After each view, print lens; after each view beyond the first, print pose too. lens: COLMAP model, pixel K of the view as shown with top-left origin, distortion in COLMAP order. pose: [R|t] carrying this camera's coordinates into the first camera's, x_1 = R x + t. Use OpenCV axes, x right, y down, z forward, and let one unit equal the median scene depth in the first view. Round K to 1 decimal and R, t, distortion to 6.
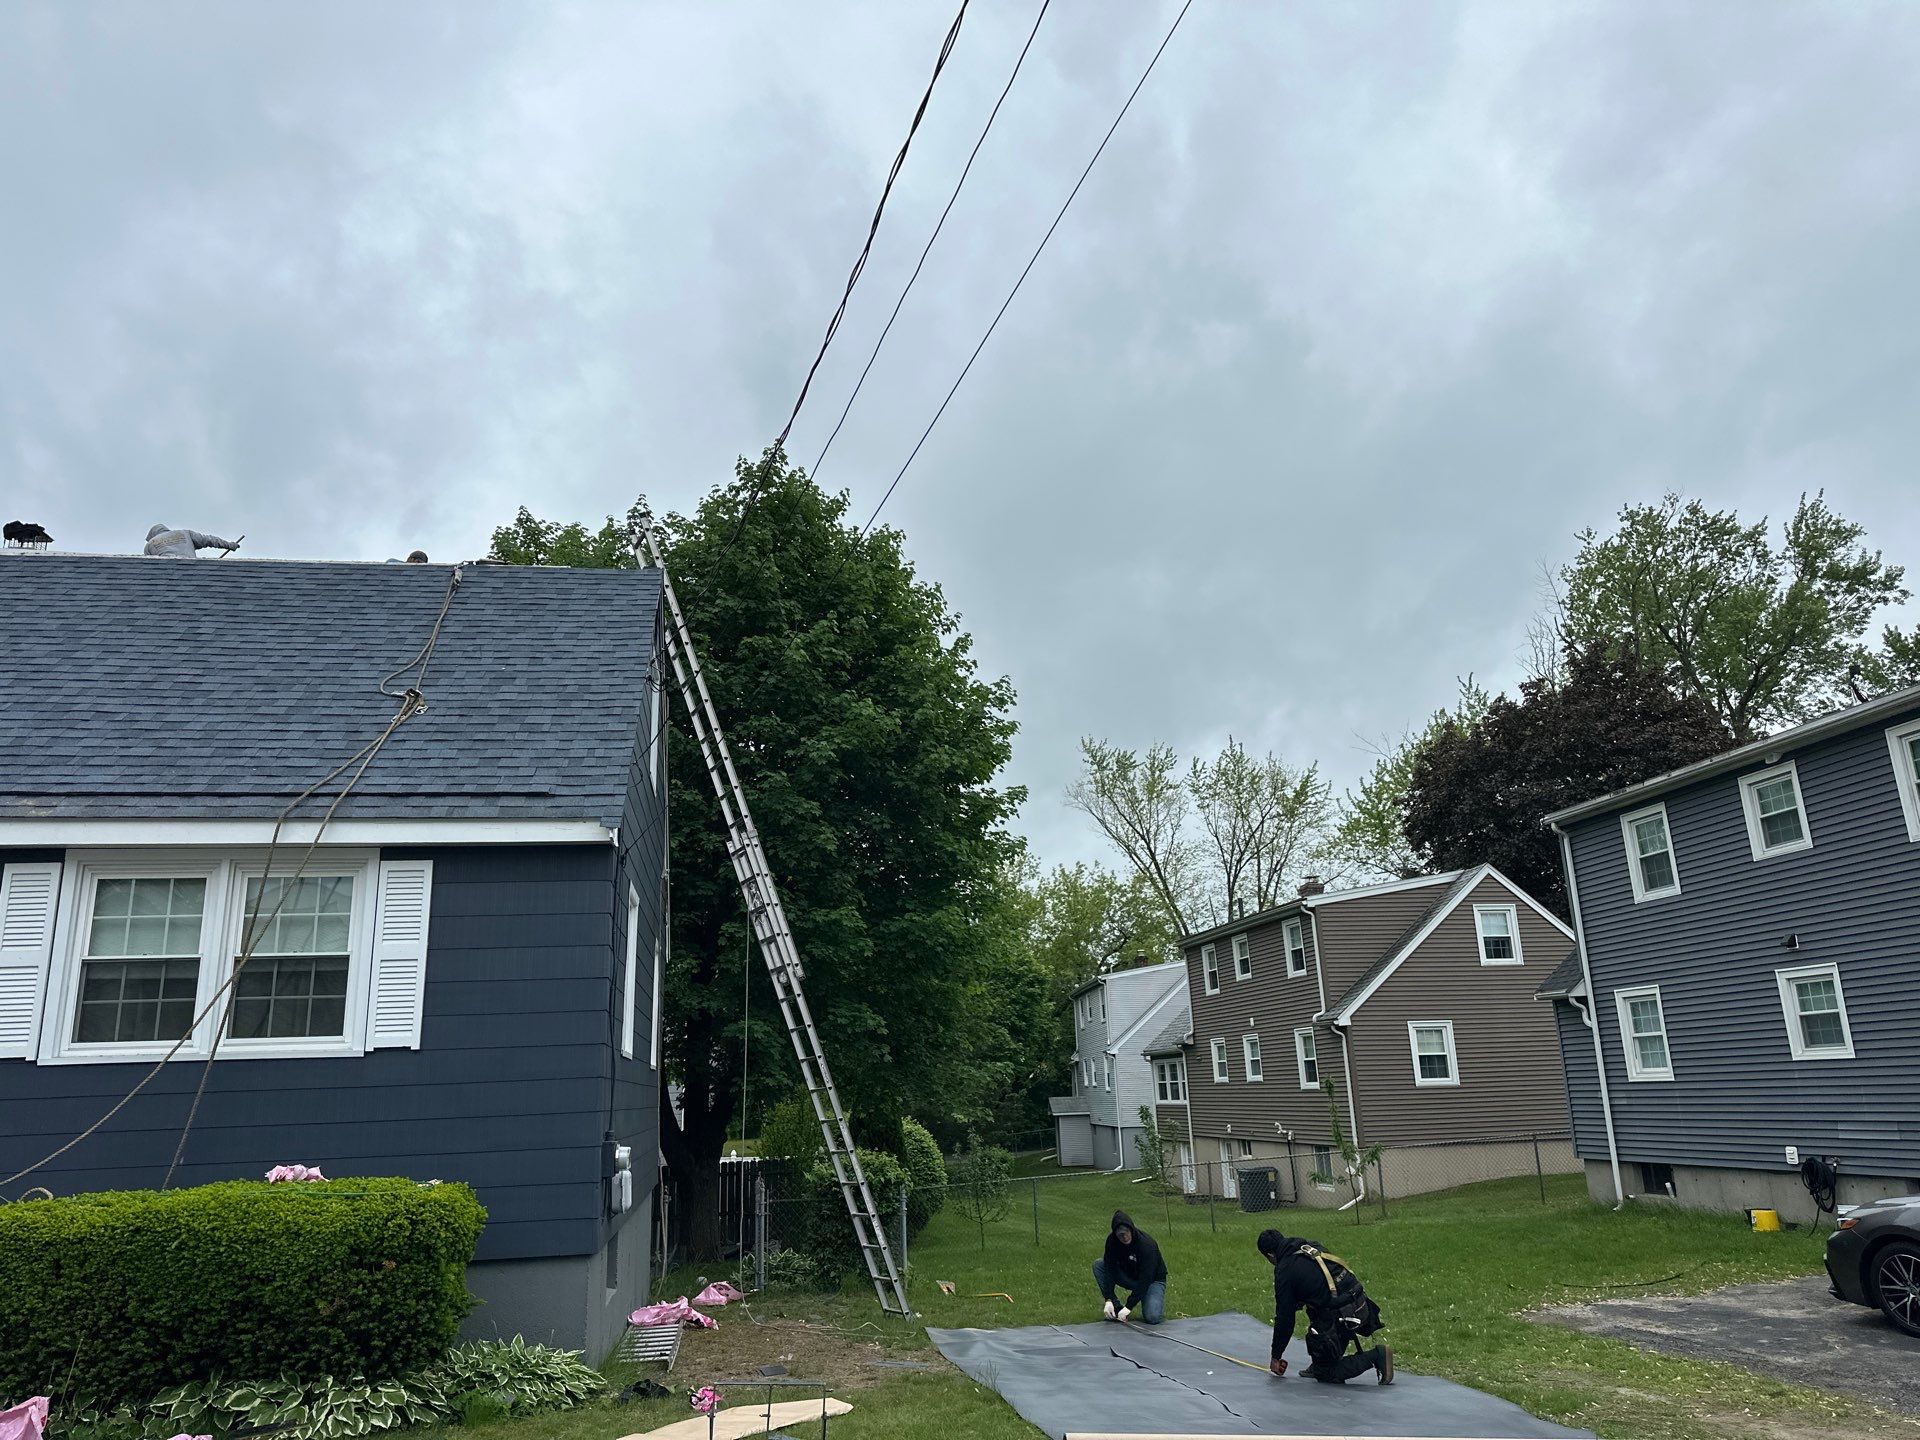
lens RADIAL K [[1326.7, 0, 967.1], [0, 1326.7, 726.6], [0, 0, 1]] dist [0.154352, -0.202486]
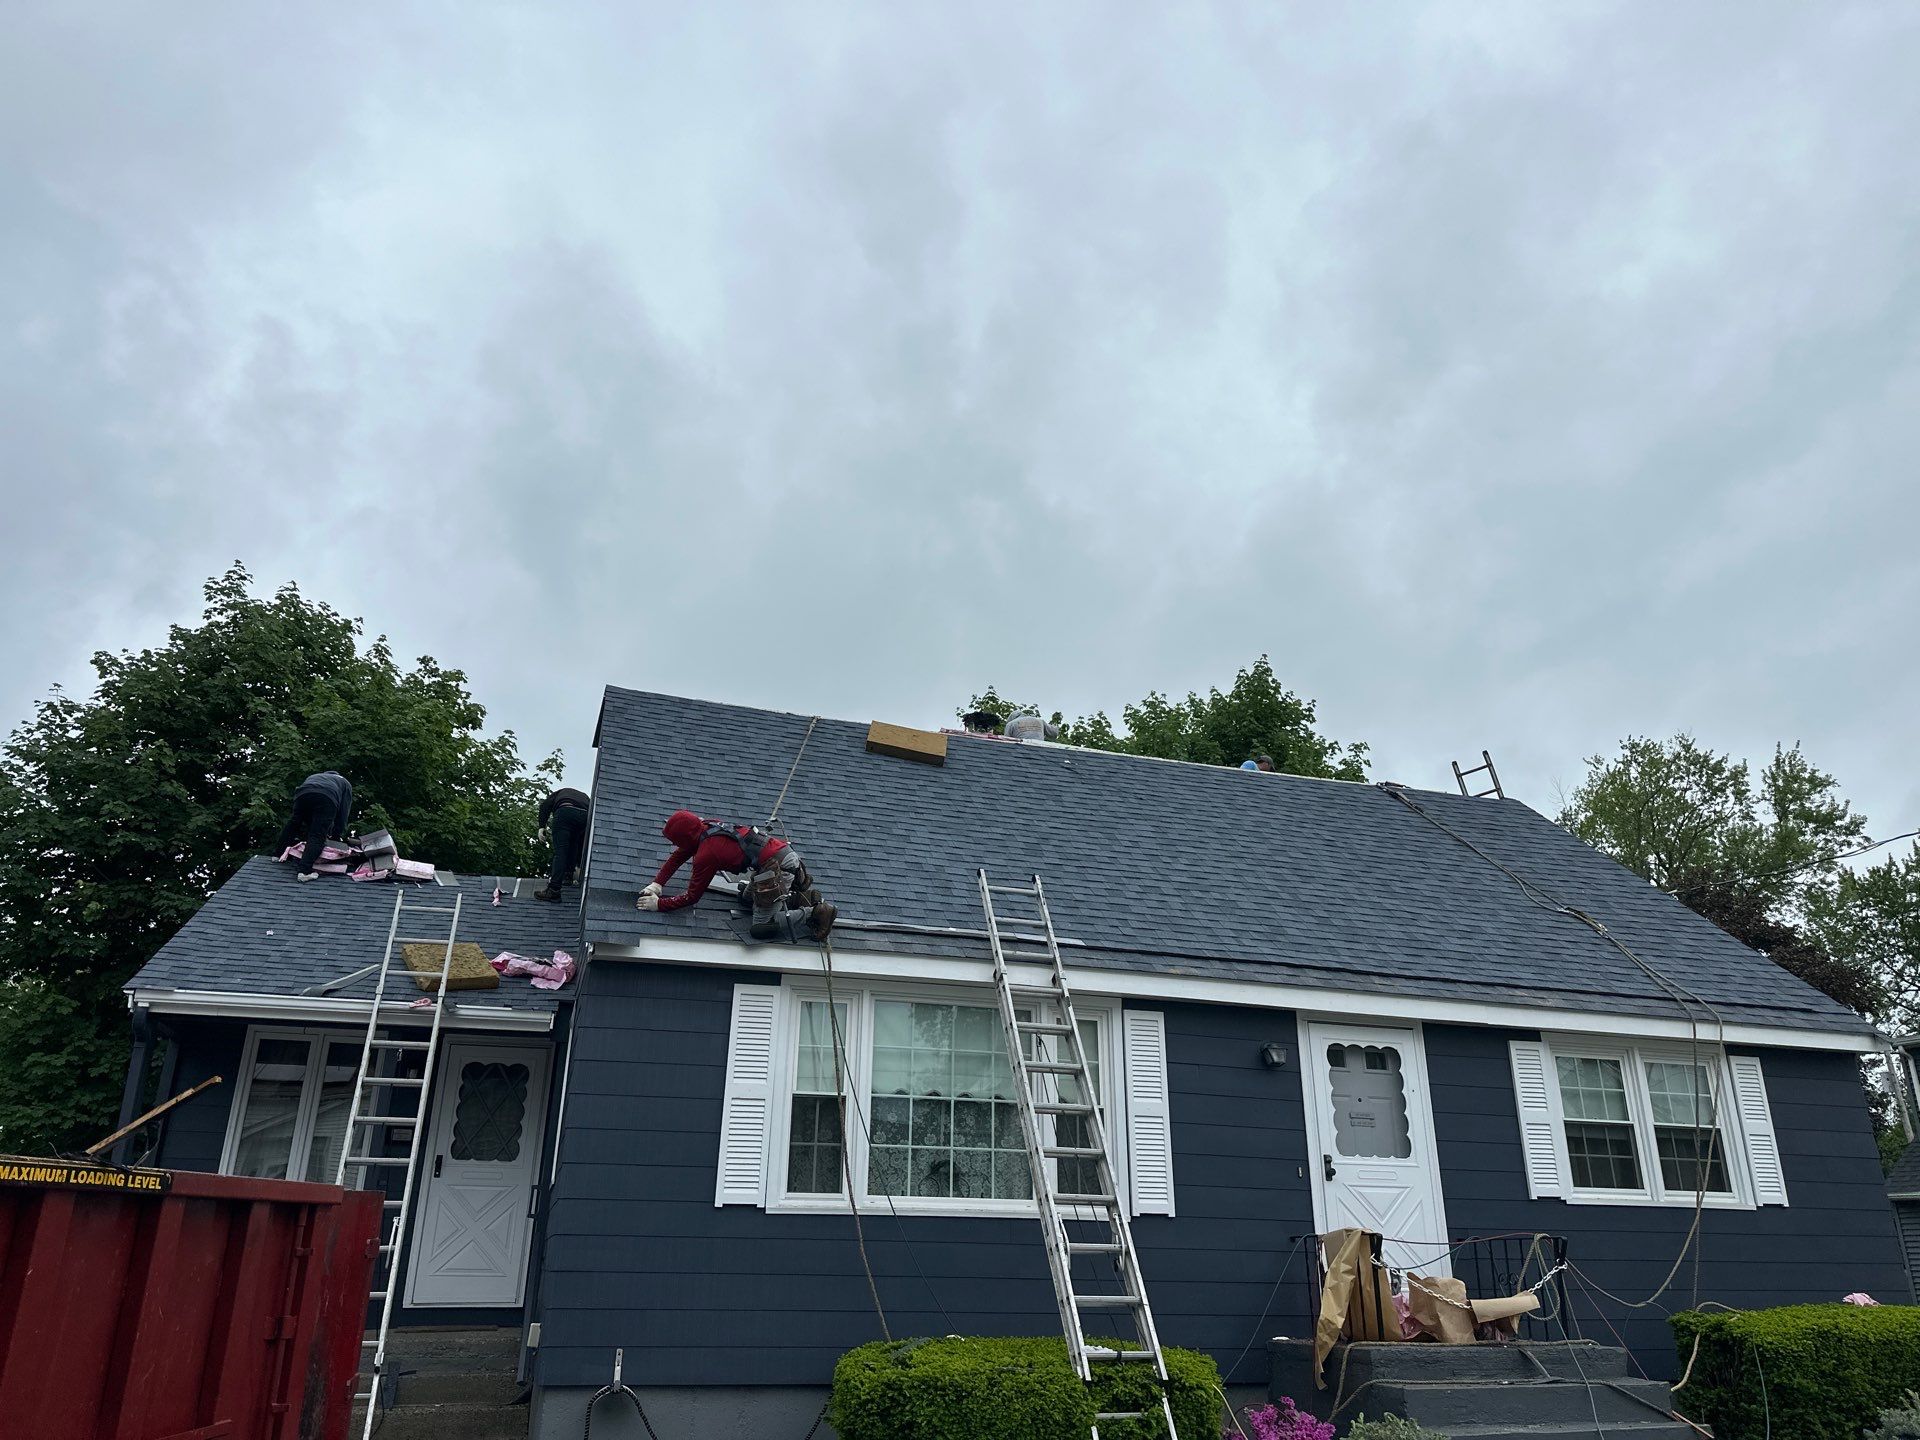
lens RADIAL K [[1332.3, 0, 961.4], [0, 1332.3, 722.6], [0, 0, 1]] dist [0.114392, -0.160427]
pose [[0.988520, 0.096217, 0.116489, -0.703331], [-0.082827, 0.989931, -0.114790, -0.003838], [-0.126361, 0.103824, 0.986536, -0.119166]]
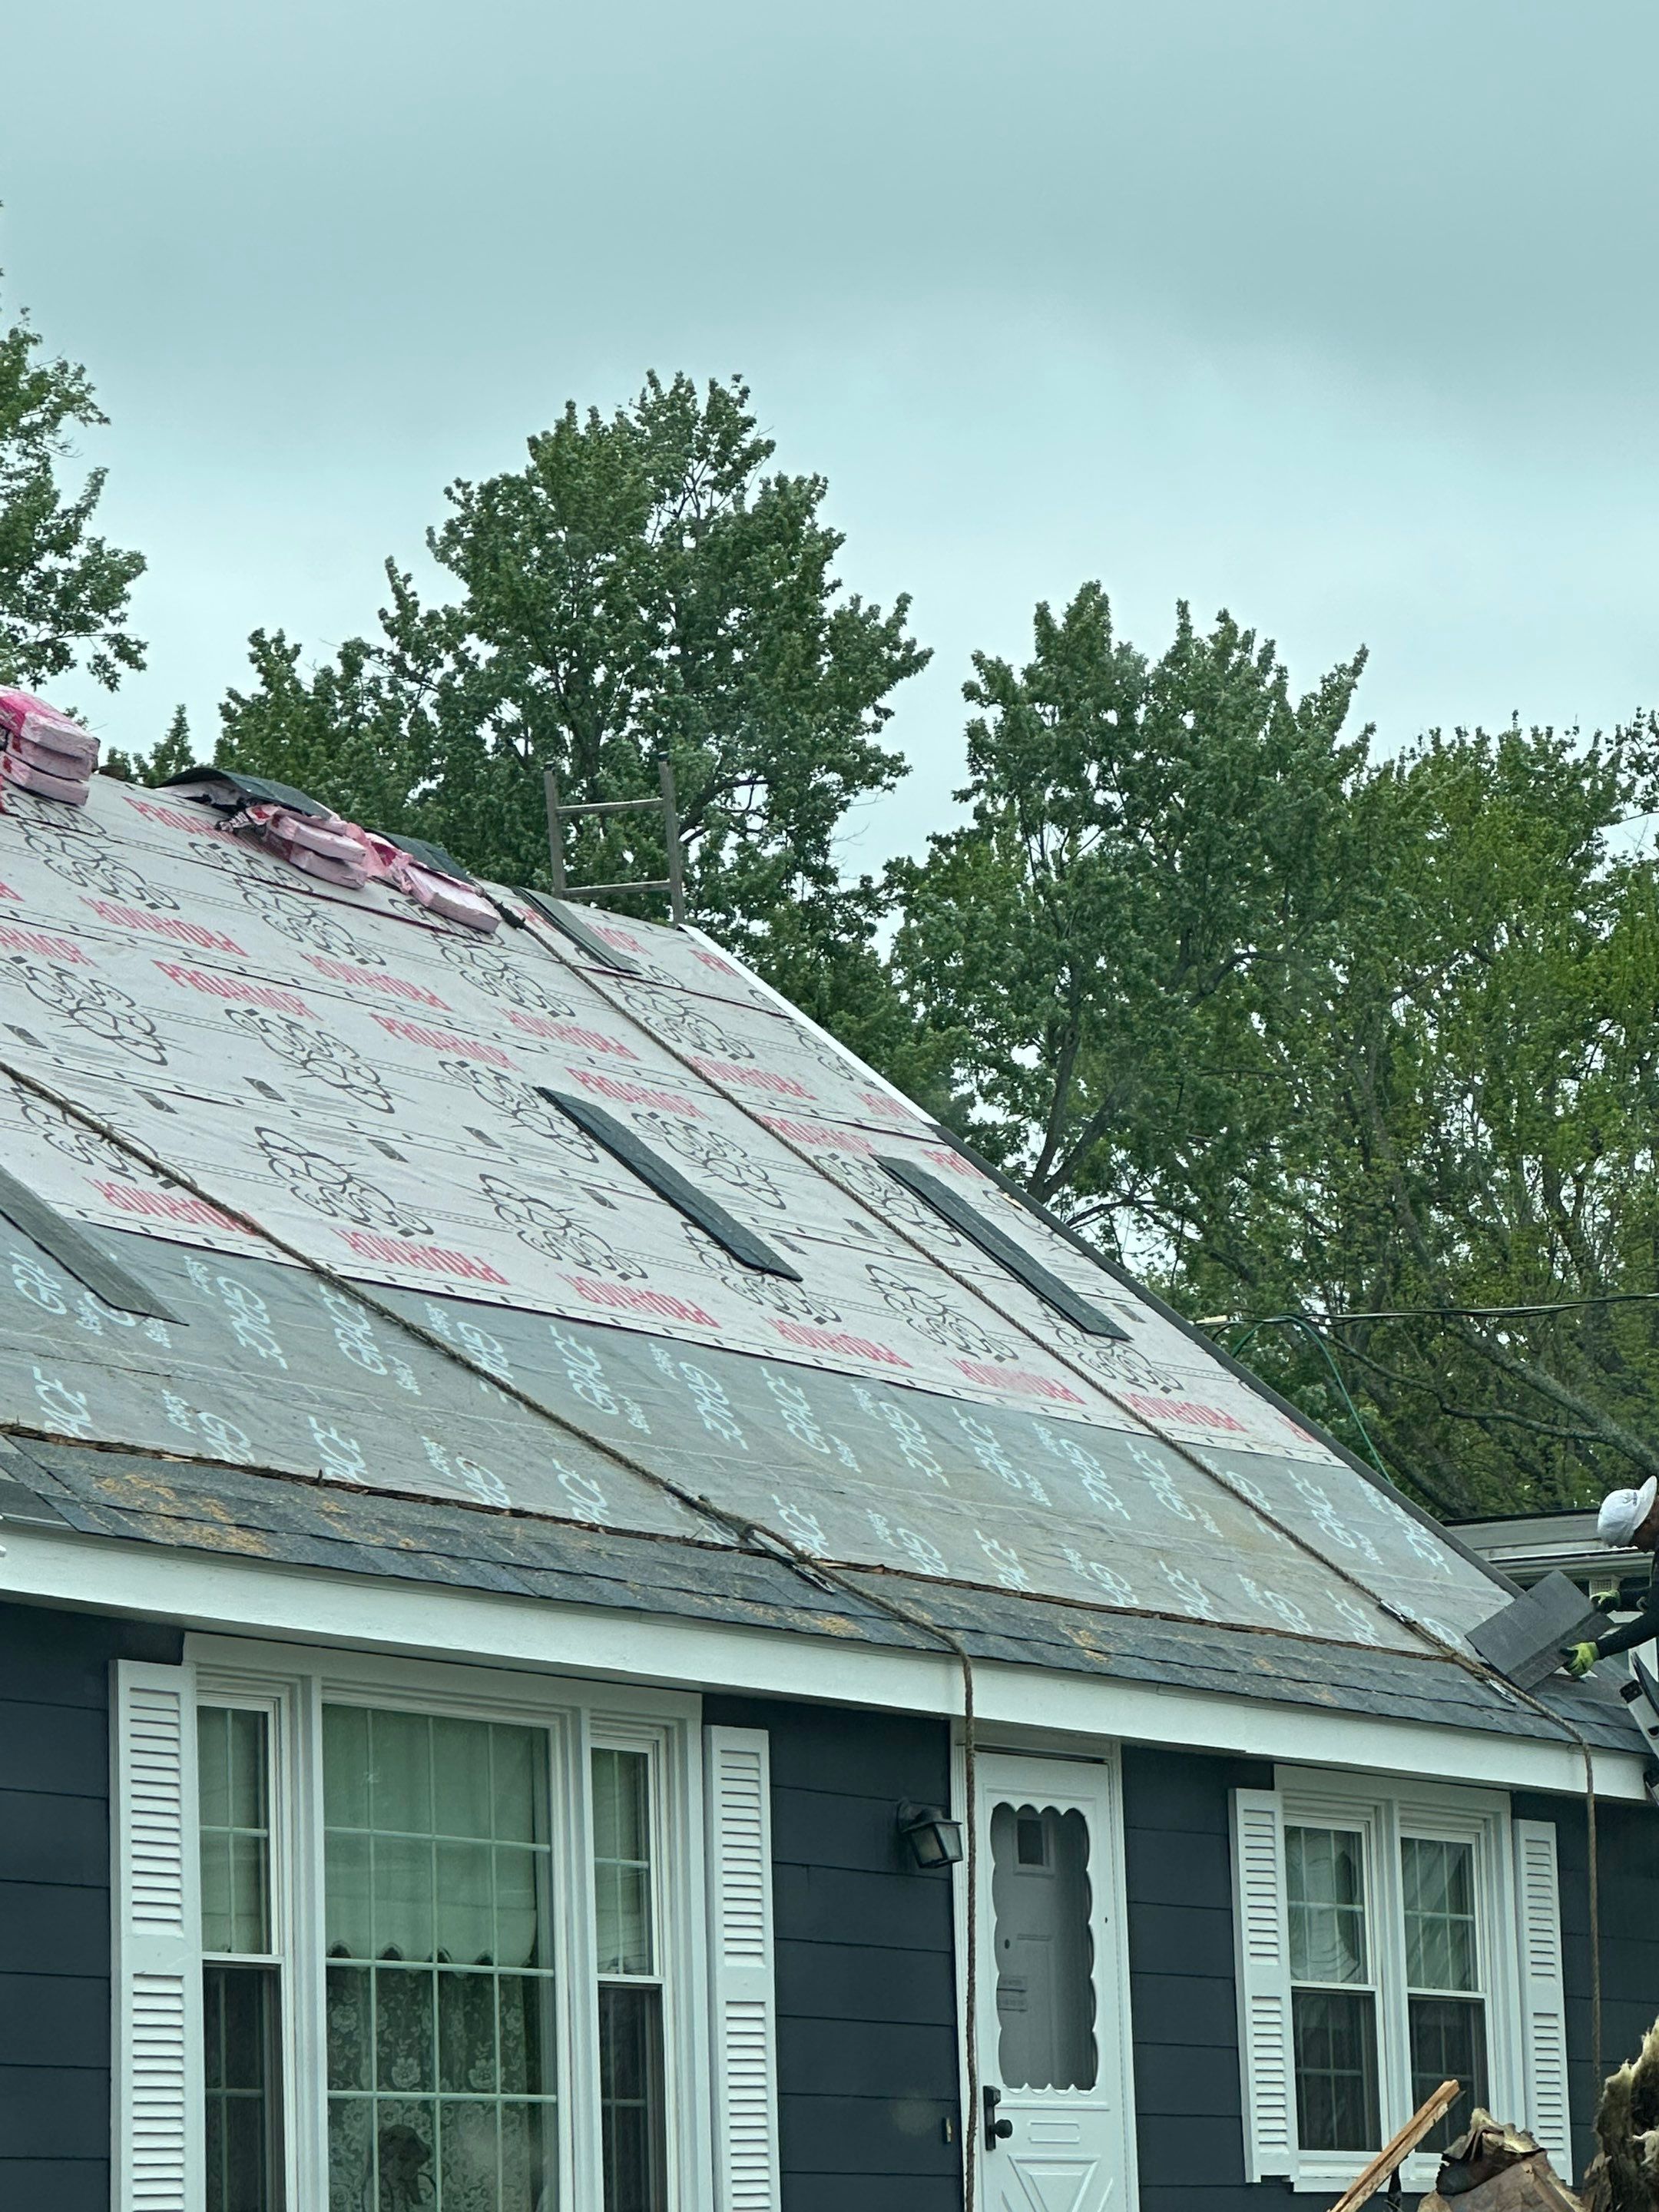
lens RADIAL K [[7992.1, 0, 829.5], [0, 7992.1, 1106.0], [0, 0, 1]] dist [-0.202054, 1.096963]
pose [[0.603784, 0.139202, 0.784900, -1.555977], [-0.198570, 0.979861, -0.021029, -0.026186], [-0.772020, -0.143161, 0.619266, -0.321876]]
